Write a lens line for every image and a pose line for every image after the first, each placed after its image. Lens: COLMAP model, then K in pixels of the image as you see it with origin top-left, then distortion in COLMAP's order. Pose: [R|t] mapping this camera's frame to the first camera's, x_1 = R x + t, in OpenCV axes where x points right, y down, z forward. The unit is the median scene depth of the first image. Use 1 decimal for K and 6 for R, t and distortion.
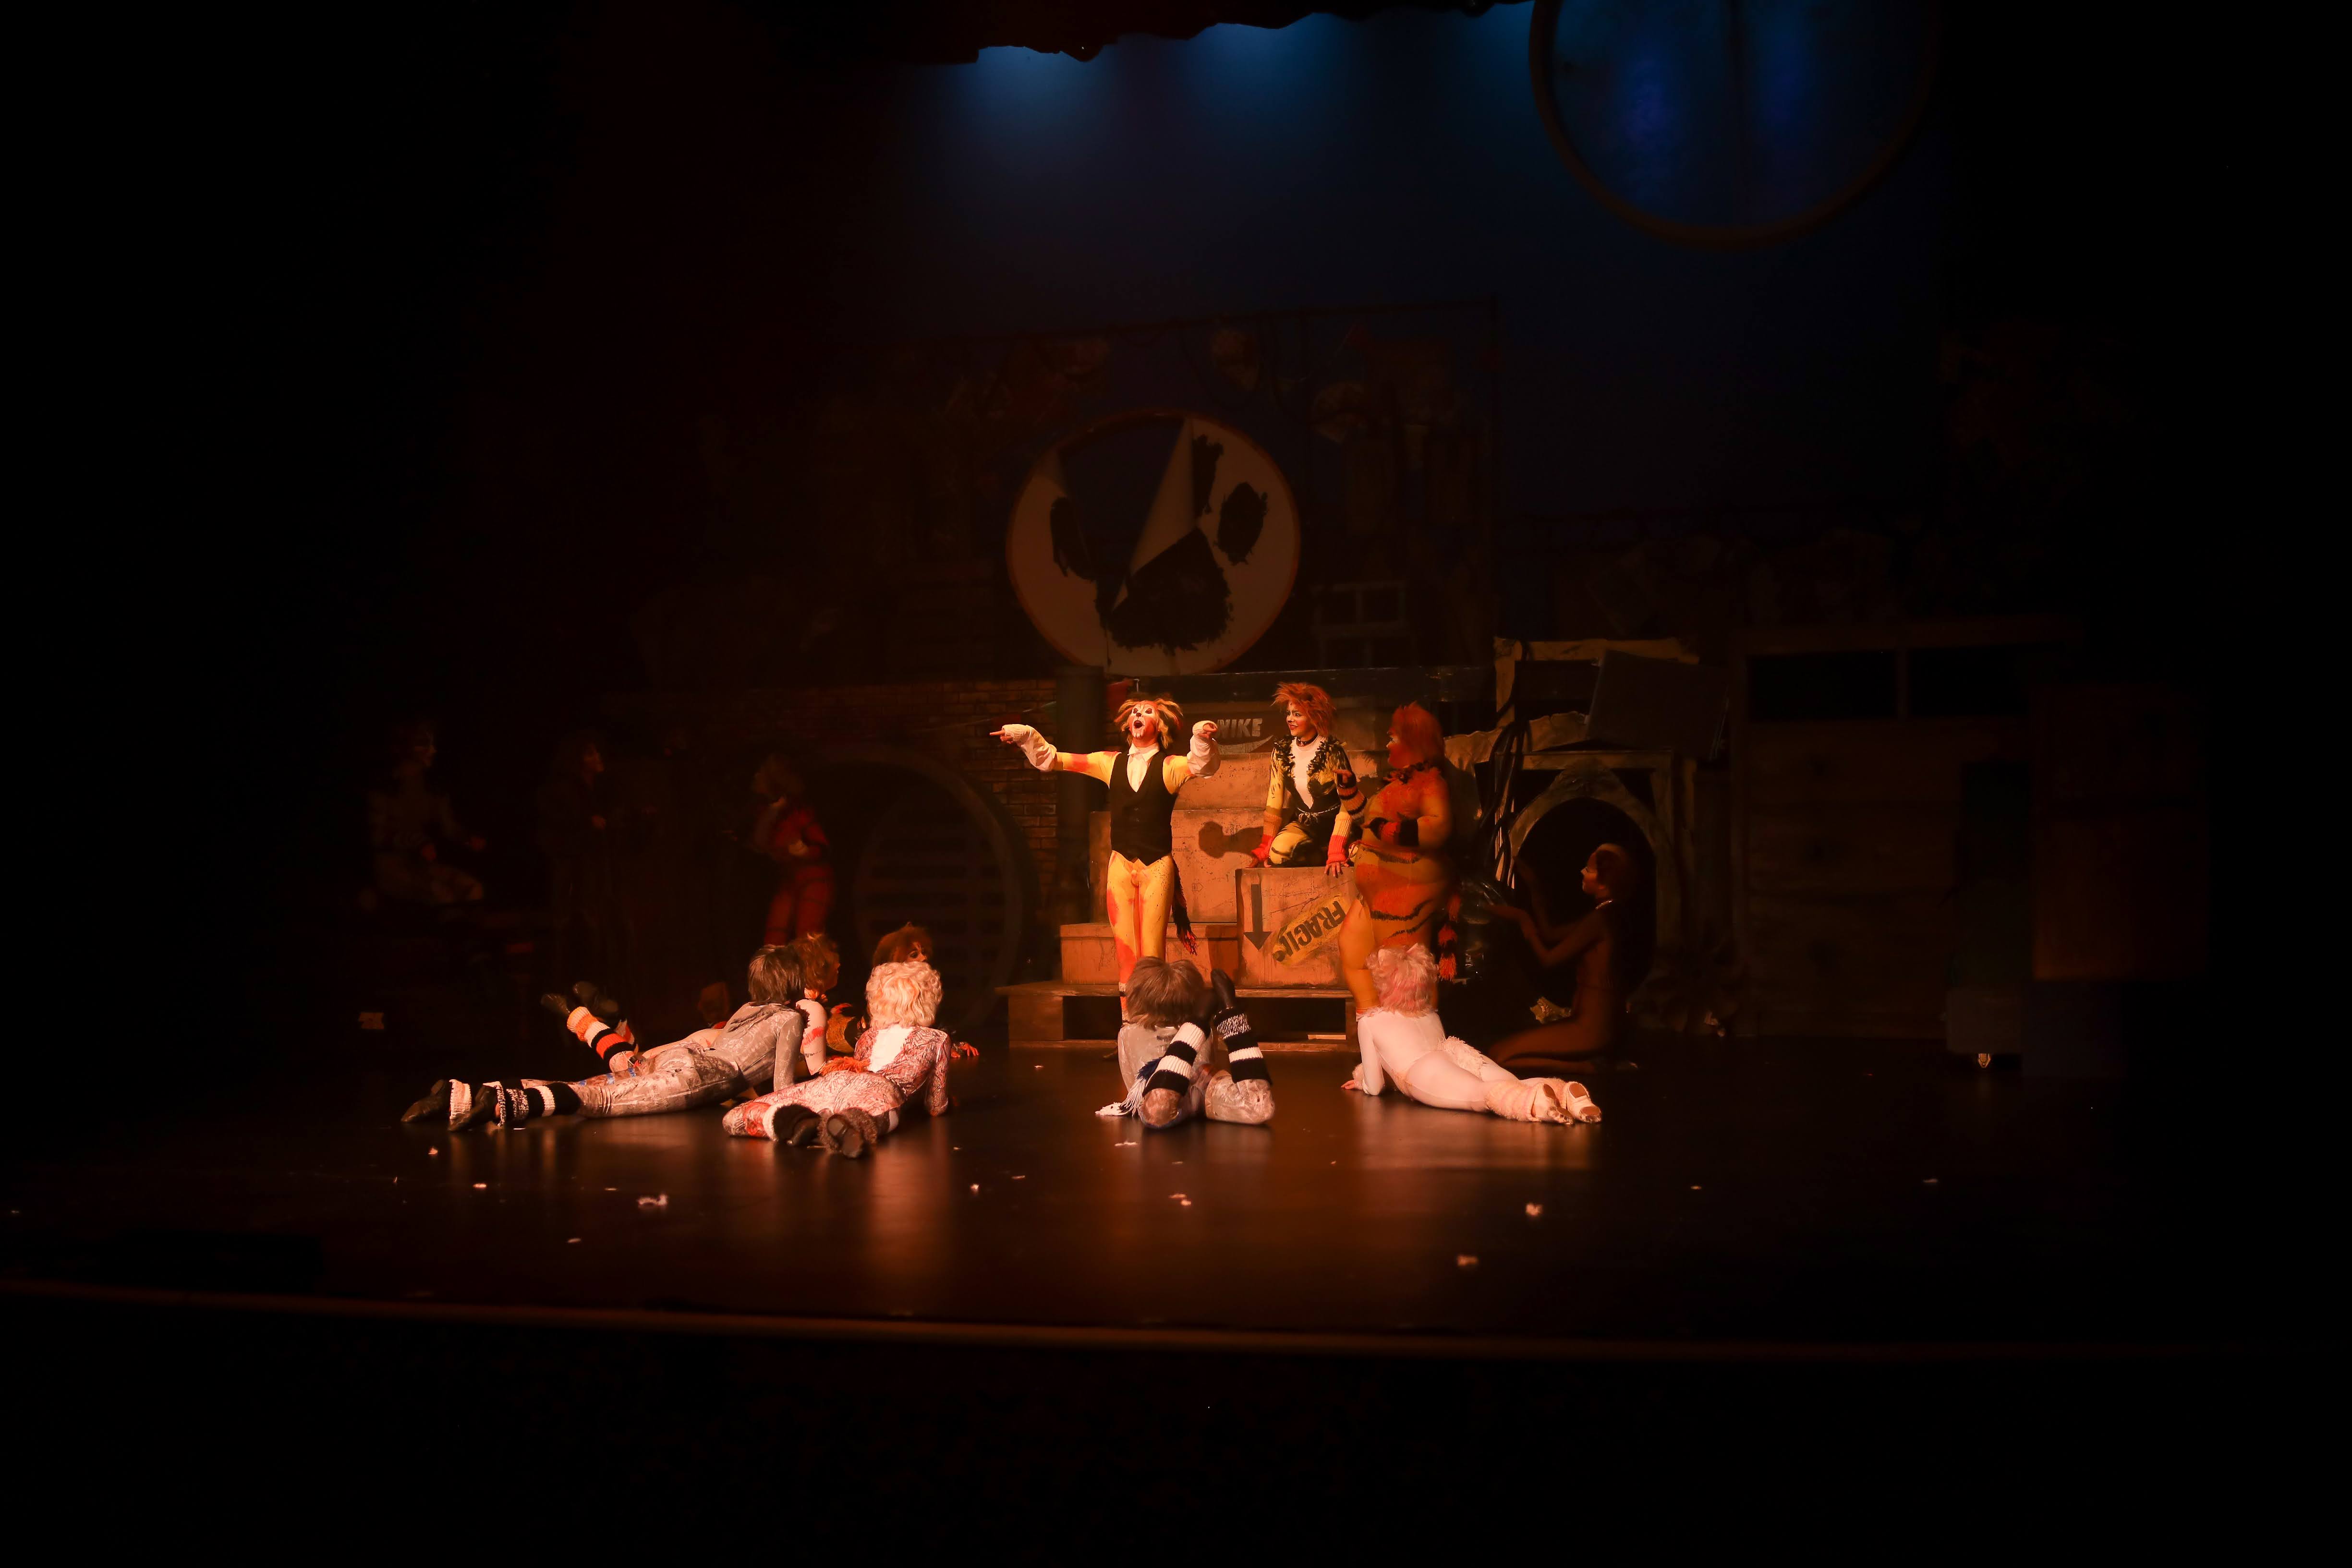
lens RADIAL K [[2505.9, 0, 1225.4], [0, 2505.9, 834.7], [0, 0, 1]] dist [-0.027841, 0.209652]
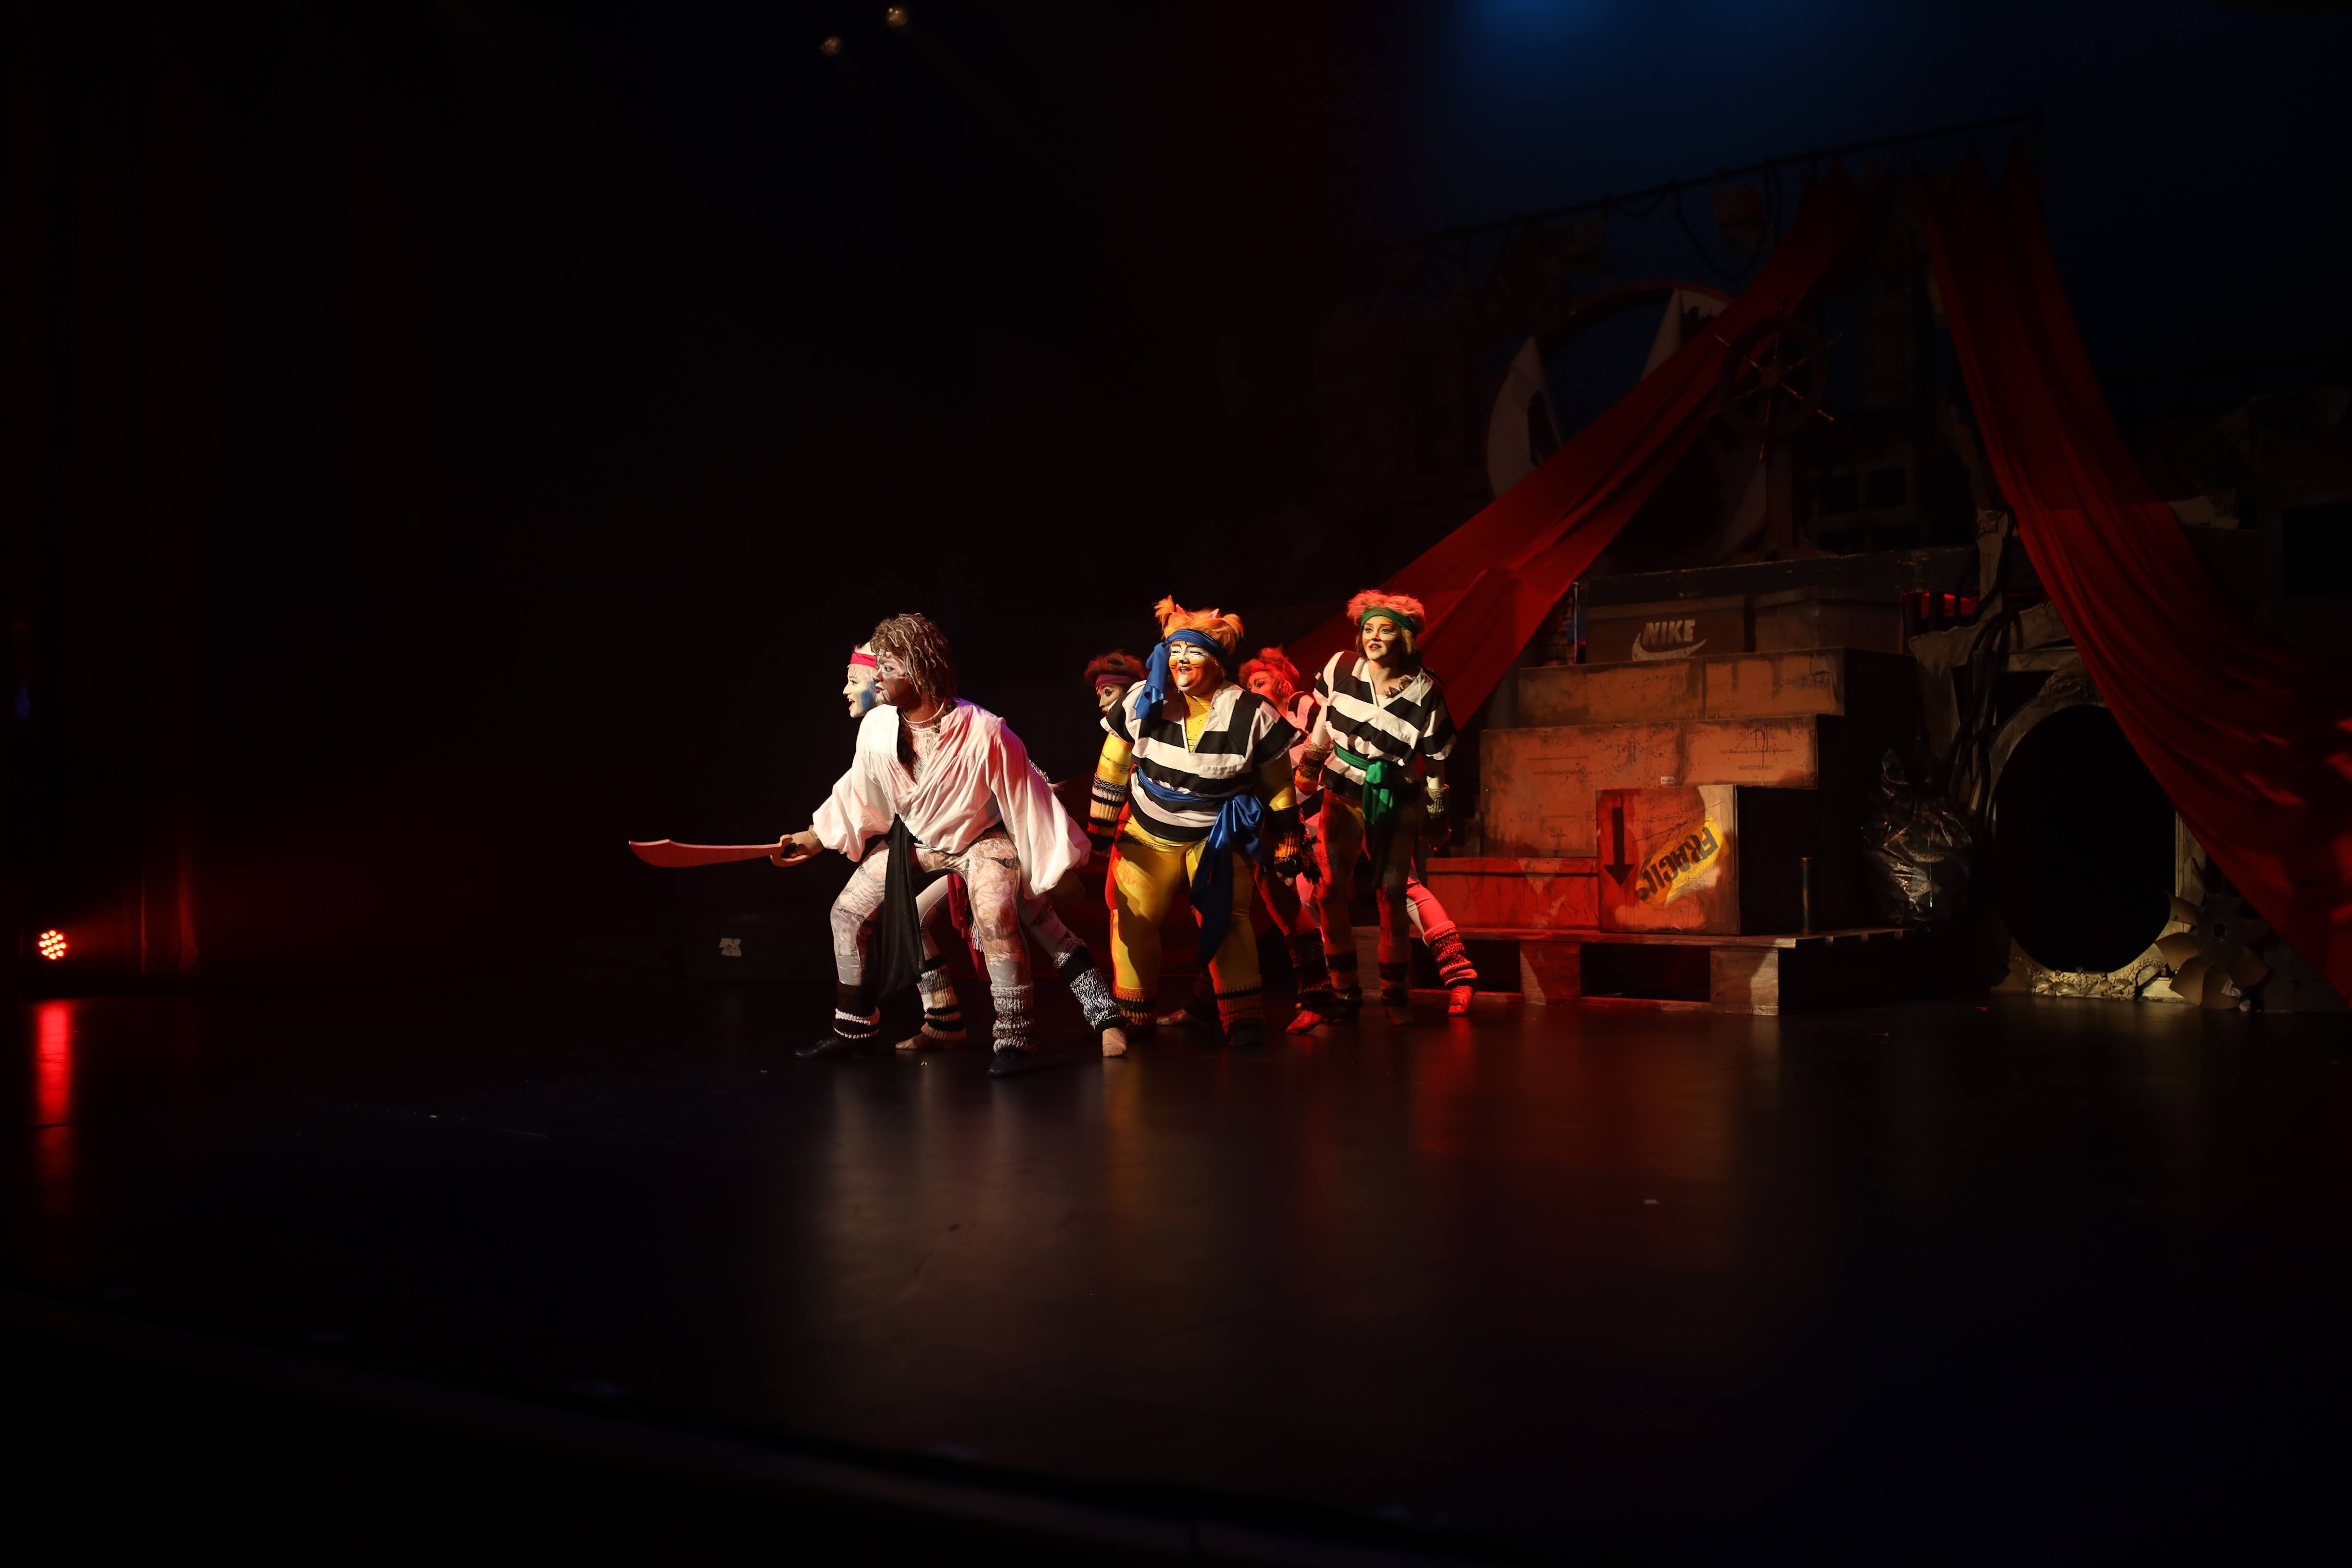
lens RADIAL K [[2330.4, 0, 1221.2], [0, 2330.4, 839.1], [0, 0, 1]] dist [-0.019759, 0.004297]
pose [[0.920862, 0.005615, -0.389849, 0.177745], [-0.003443, 0.999974, 0.006269, 0.023921], [0.389874, -0.004430, 0.920857, 0.216549]]
